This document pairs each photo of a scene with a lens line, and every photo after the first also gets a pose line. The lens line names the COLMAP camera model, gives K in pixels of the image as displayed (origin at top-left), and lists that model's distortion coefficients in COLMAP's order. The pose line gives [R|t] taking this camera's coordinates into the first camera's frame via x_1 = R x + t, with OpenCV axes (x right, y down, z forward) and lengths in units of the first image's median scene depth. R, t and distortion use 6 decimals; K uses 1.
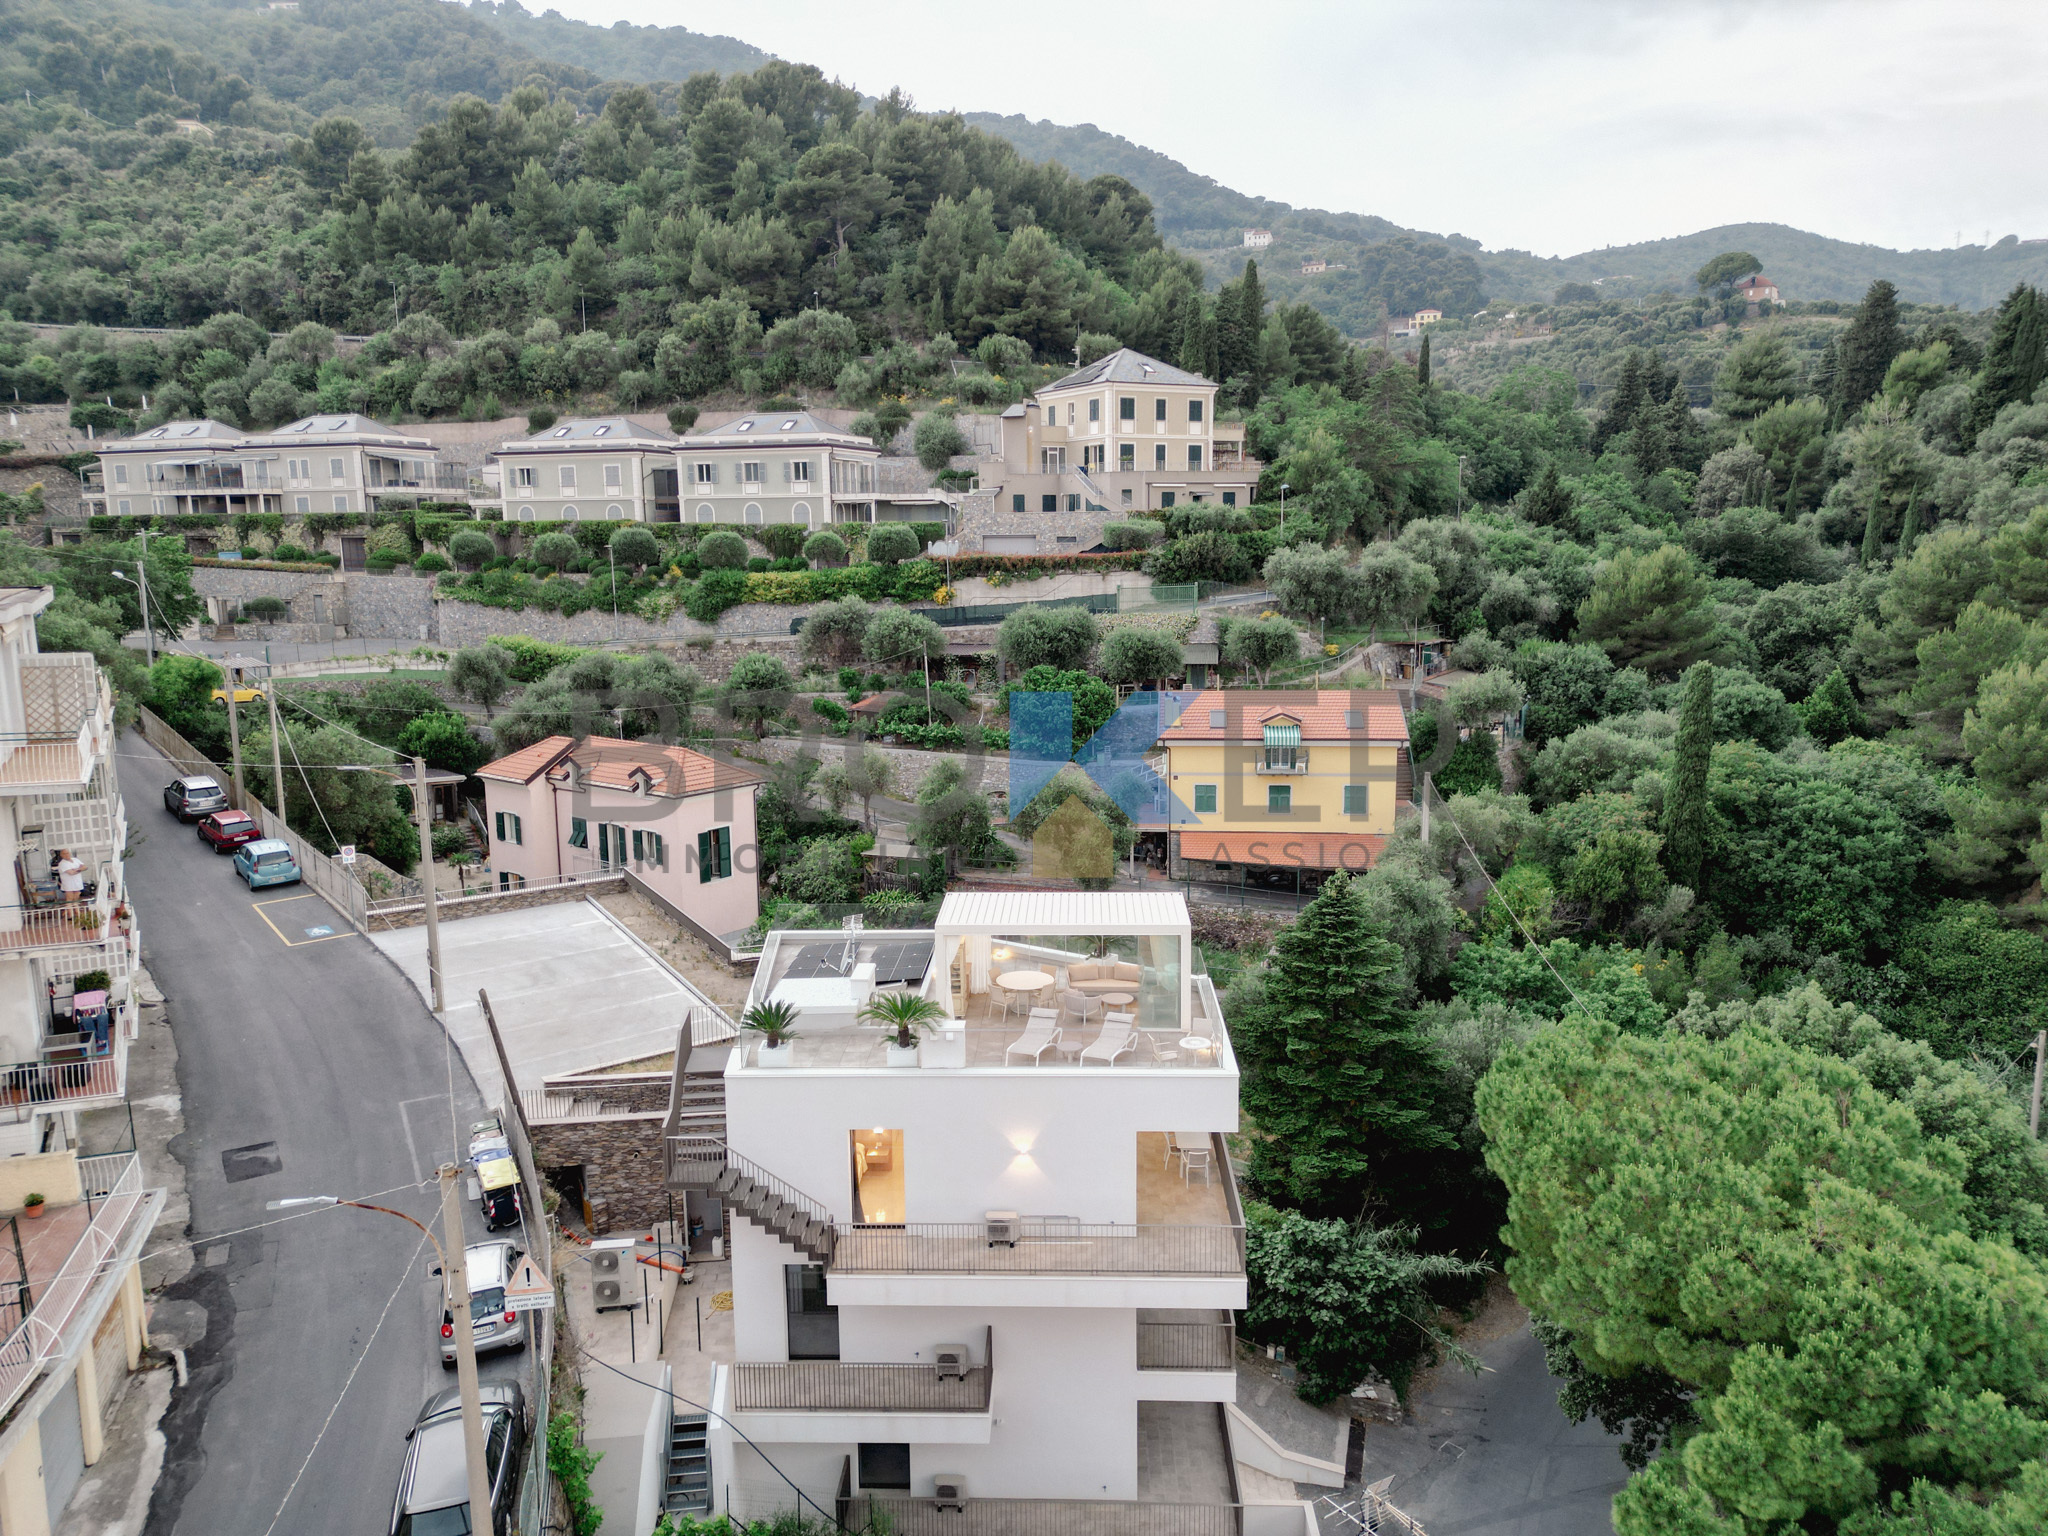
lens RADIAL K [[1430.4, 0, 1015.7], [0, 1430.4, 771.7], [0, 0, 1]] dist [0.052751, -0.038820]
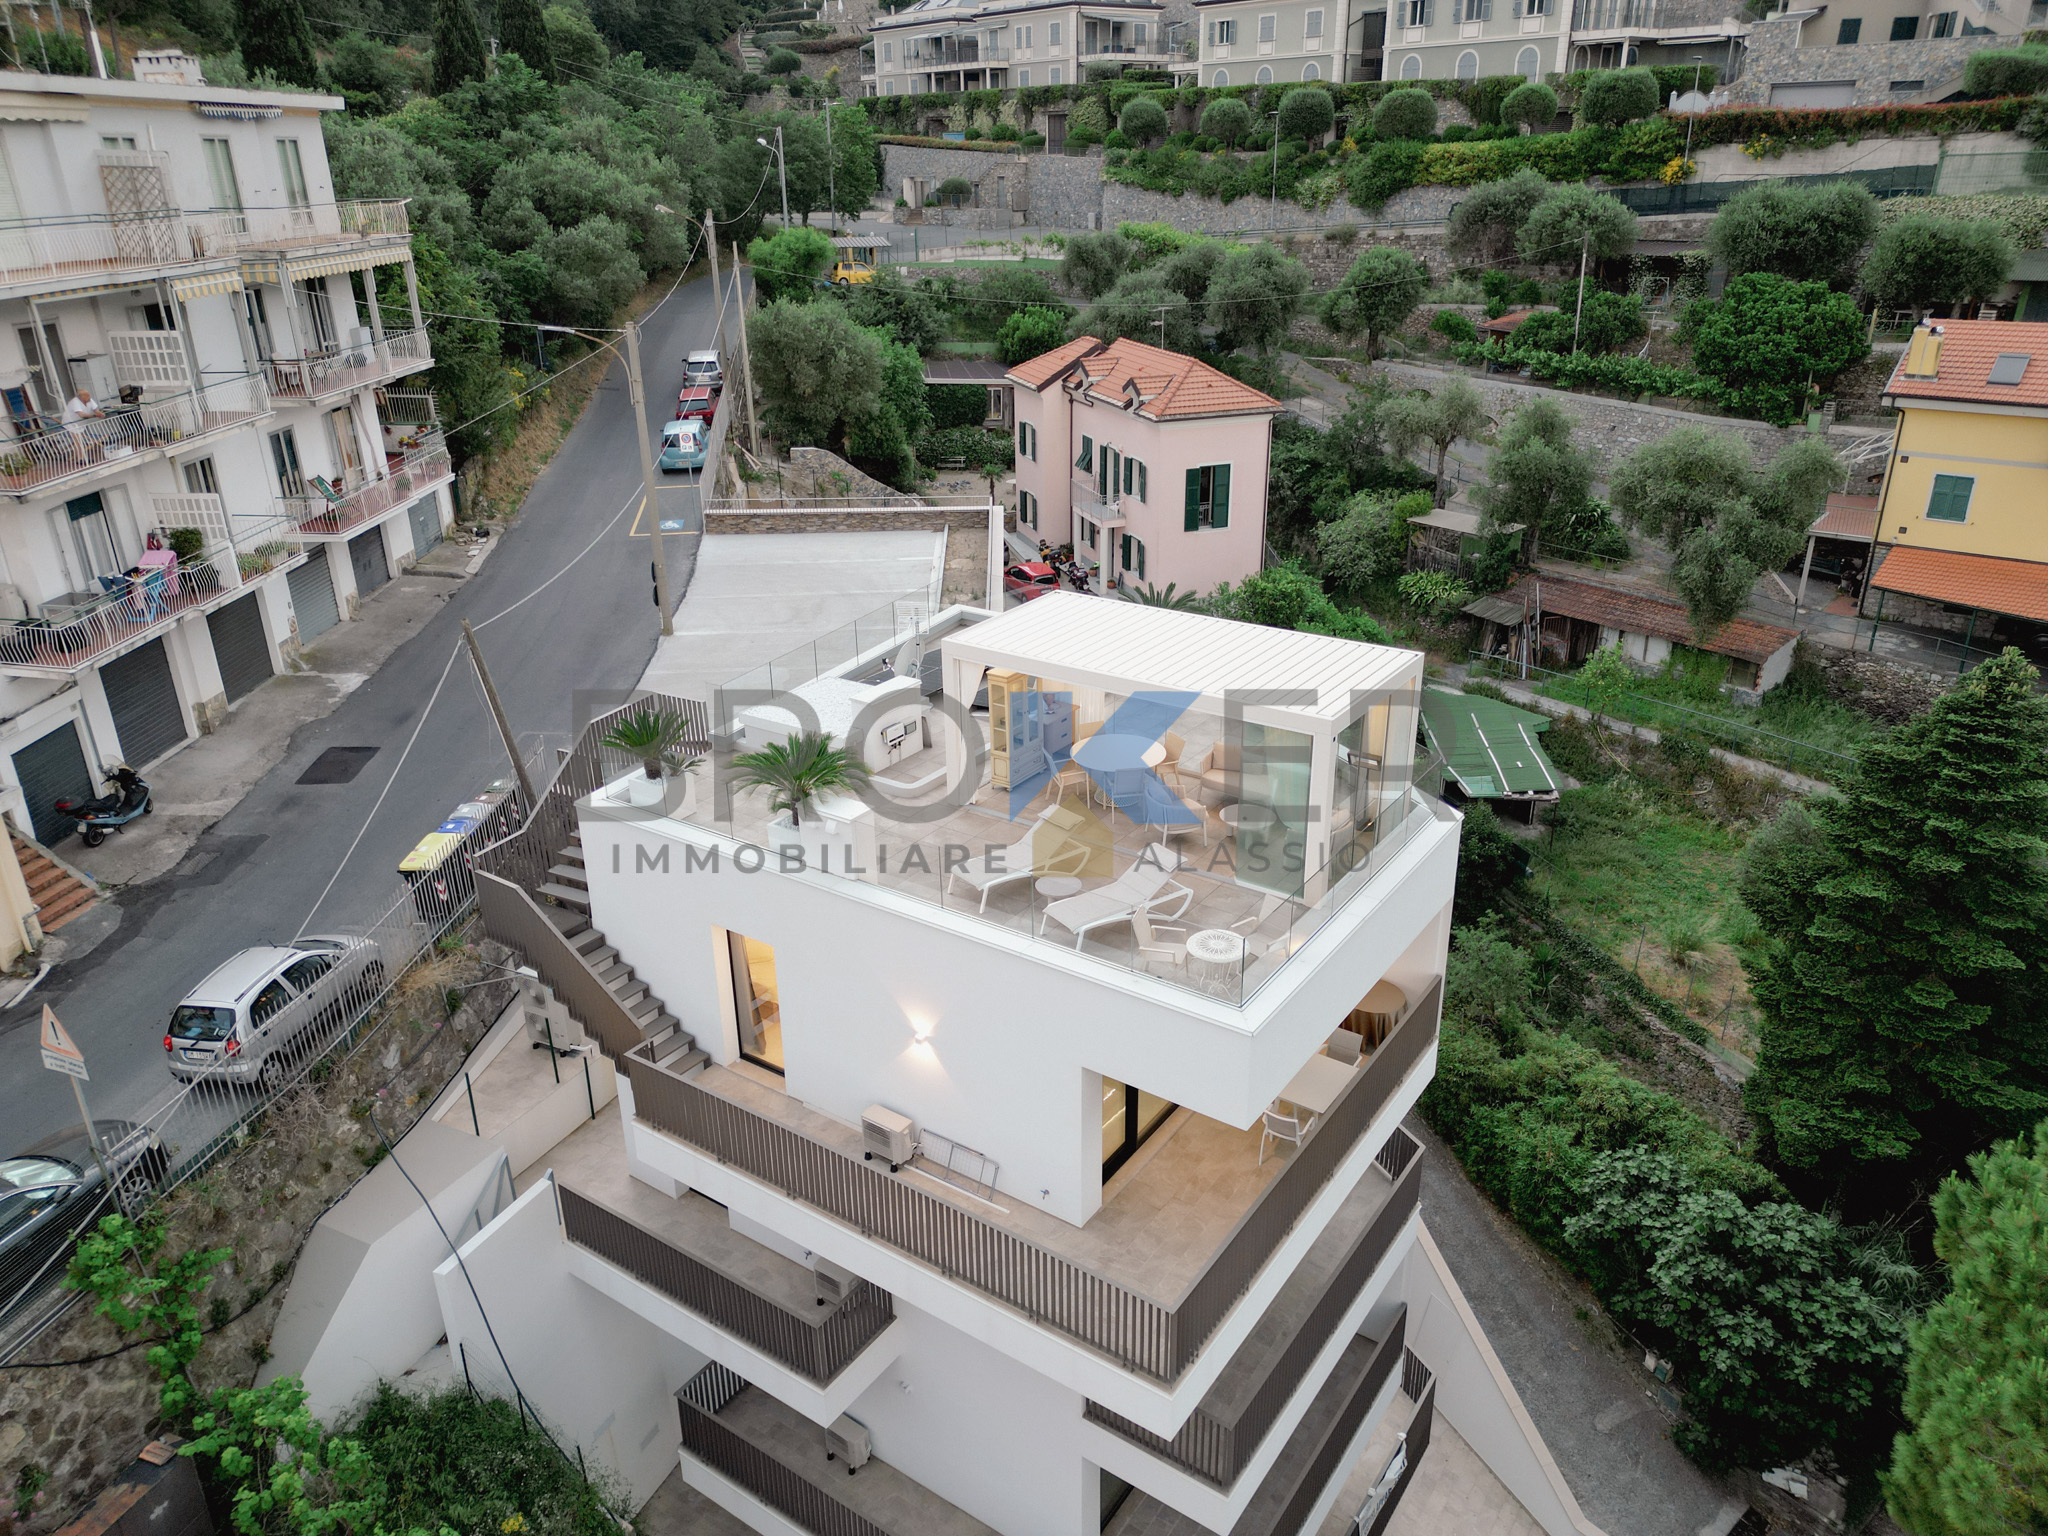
lens RADIAL K [[1430.4, 0, 1024.9], [0, 1430.4, 769.8], [0, 0, 1]] dist [0.052751, -0.038820]
pose [[0.844500, 0.211884, -0.491858, 0.128550], [-0.085489, 0.959965, 0.266756, -0.002115], [0.528688, -0.183227, 0.828804, 0.226031]]
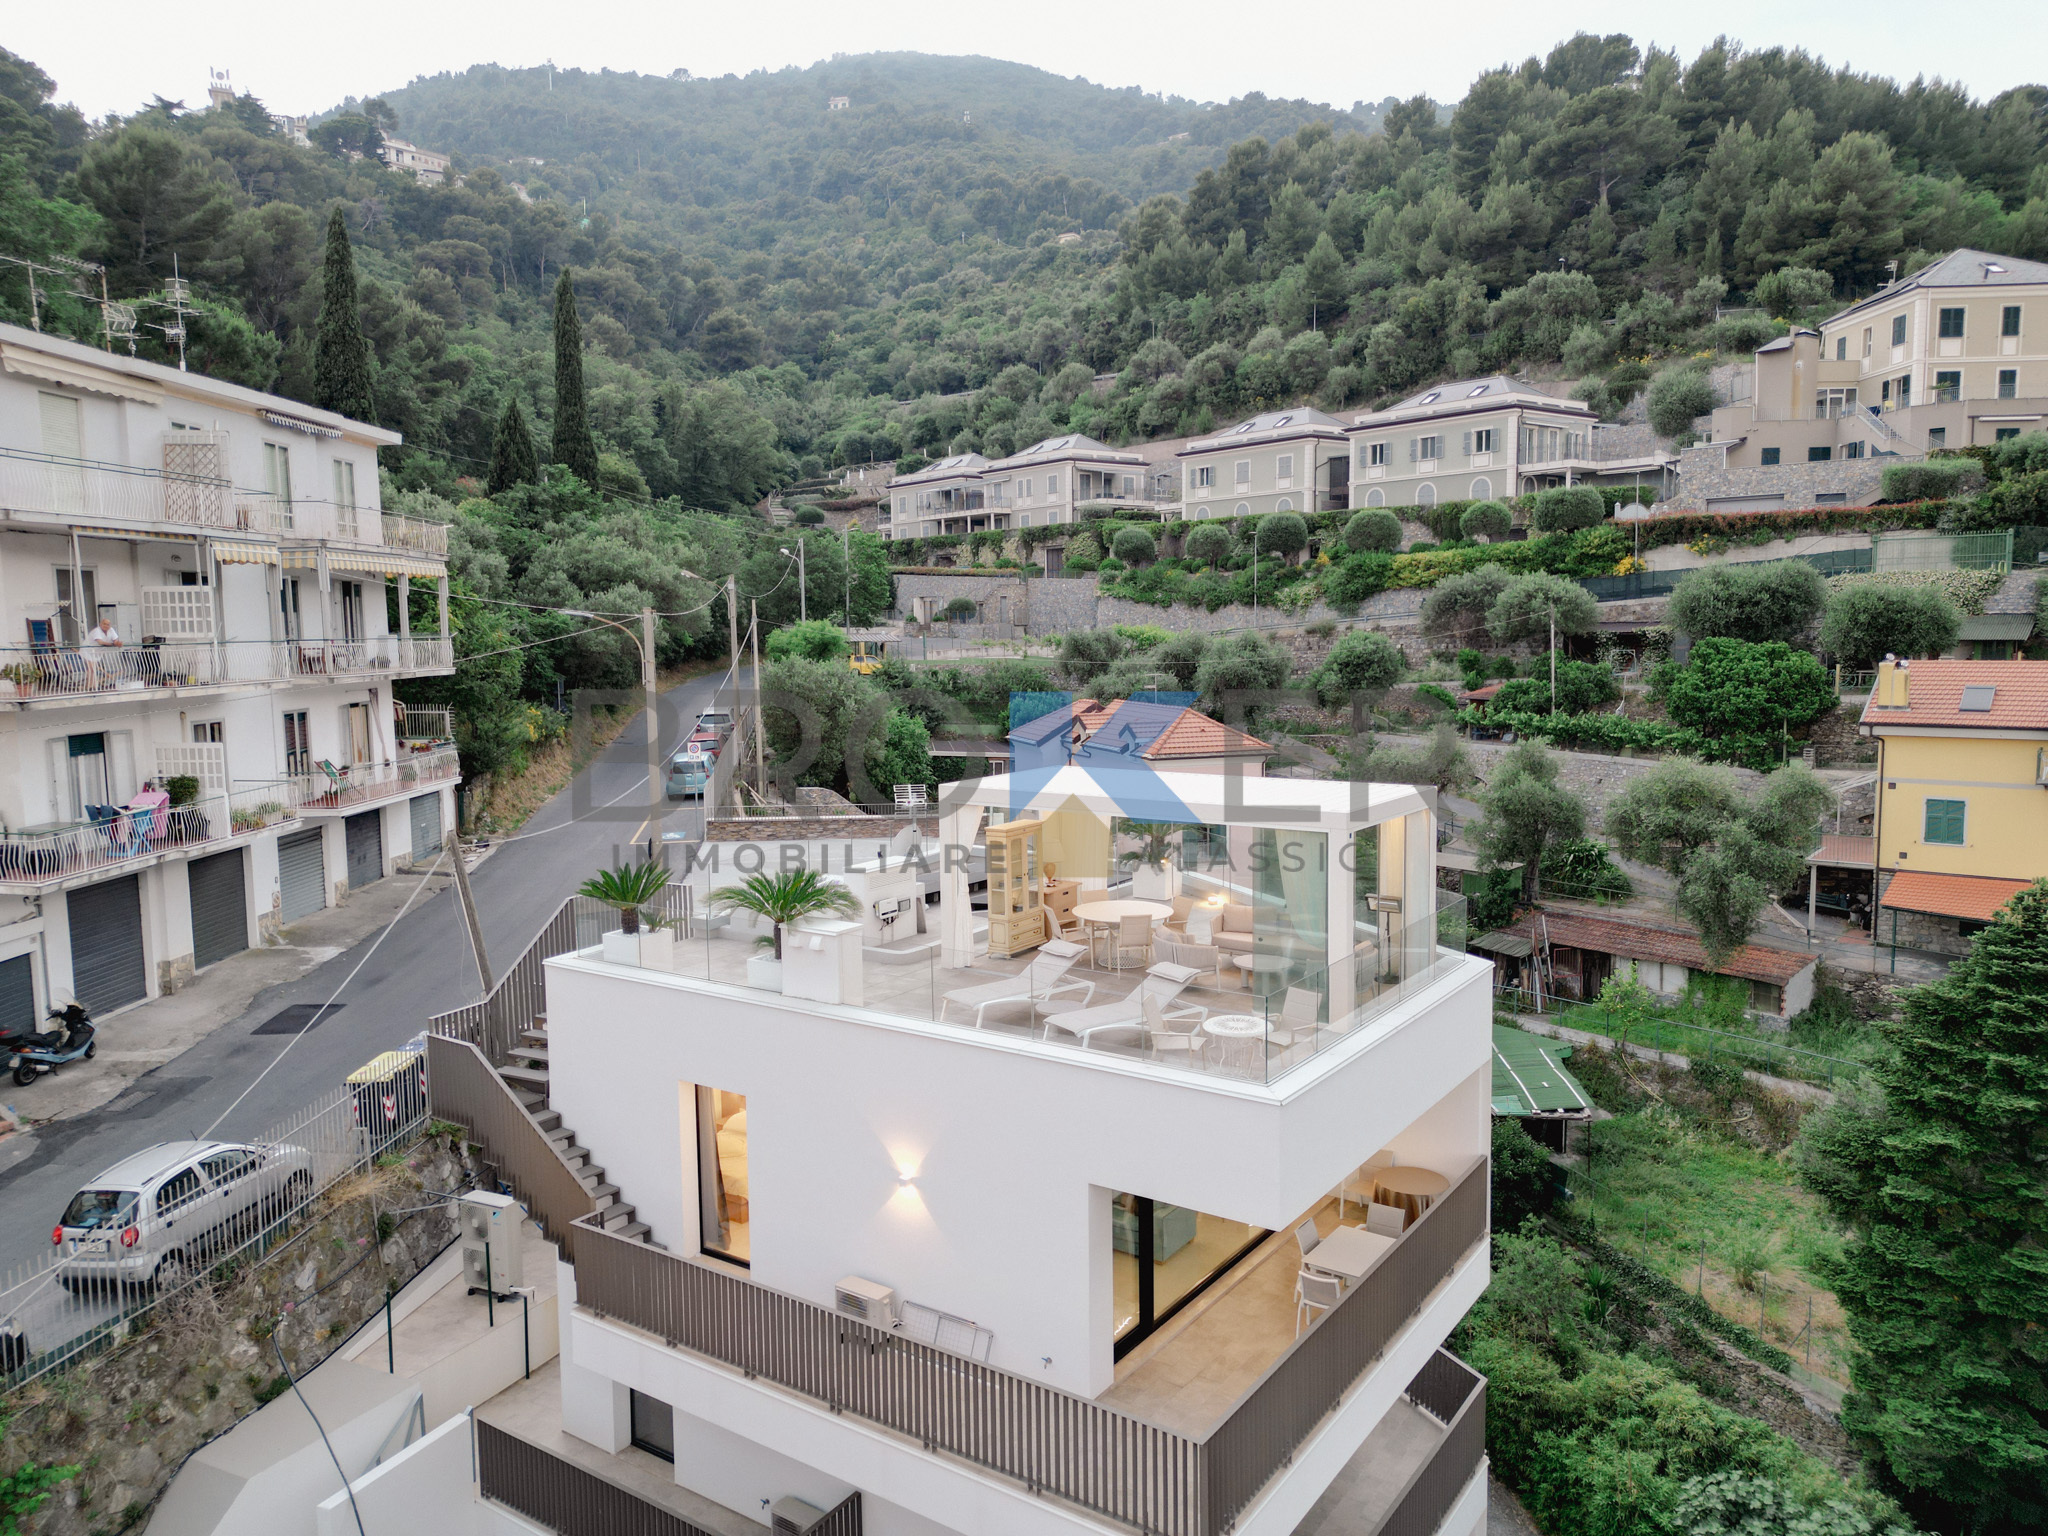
lens RADIAL K [[1430.4, 0, 1025.4], [0, 1430.4, 771.5], [0, 0, 1]] dist [0.052751, -0.038820]
pose [[0.844406, 0.057086, -0.532653, 0.130281], [-0.087334, 0.995673, -0.031741, 0.052989], [0.528536, 0.073321, 0.845738, 0.232394]]
